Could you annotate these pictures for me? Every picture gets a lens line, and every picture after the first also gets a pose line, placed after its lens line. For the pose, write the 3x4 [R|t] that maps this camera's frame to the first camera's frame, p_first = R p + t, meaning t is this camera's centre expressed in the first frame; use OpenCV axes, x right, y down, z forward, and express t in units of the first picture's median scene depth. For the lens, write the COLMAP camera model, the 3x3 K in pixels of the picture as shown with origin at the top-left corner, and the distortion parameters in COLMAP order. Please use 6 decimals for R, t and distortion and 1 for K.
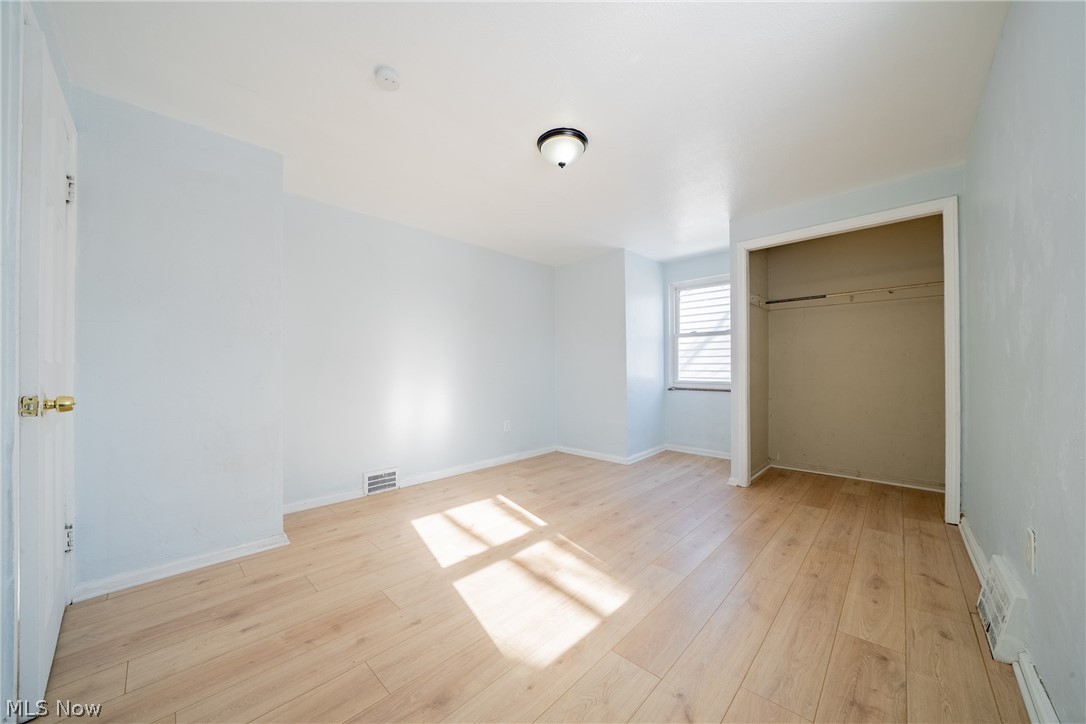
lens RADIAL K [[379.4, 0, 541.2], [0, 379.4, 364.9], [0, 0, 1]] dist [-0.019890, 0.000107]
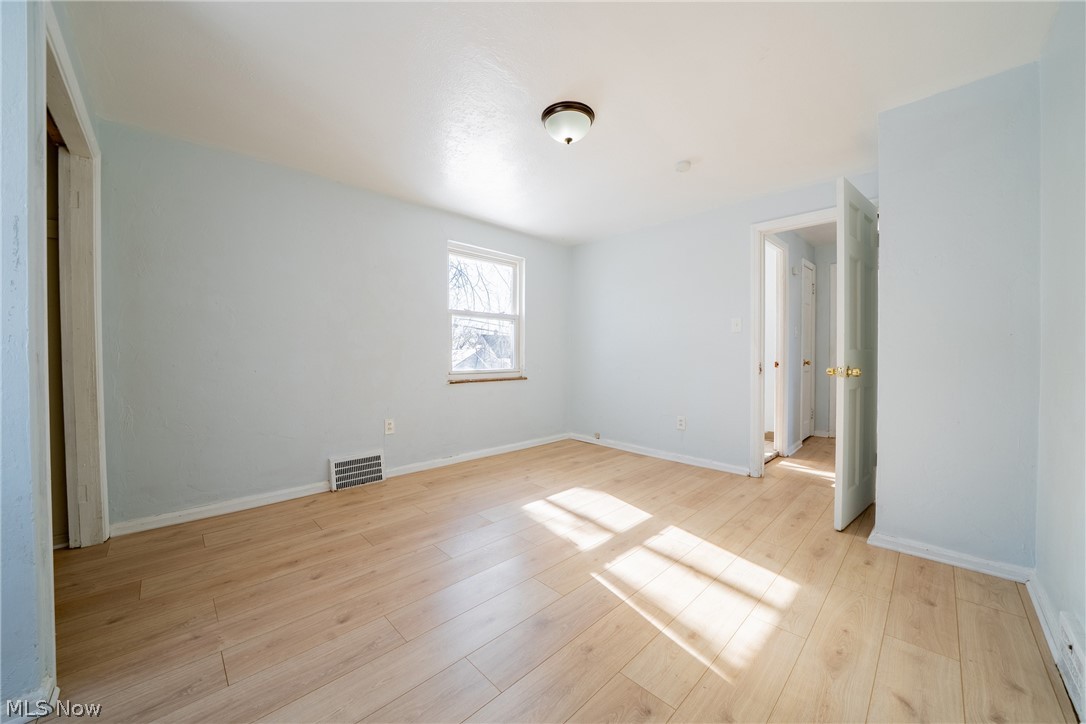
lens RADIAL K [[379.4, 0, 541.2], [0, 379.4, 364.9], [0, 0, 1]] dist [-0.019890, 0.000107]
pose [[-0.999113, 0.009345, 0.041068, 0.080202], [0.009772, 0.999900, 0.010208, 0.028589], [-0.040969, 0.010601, -0.999104, 1.959068]]
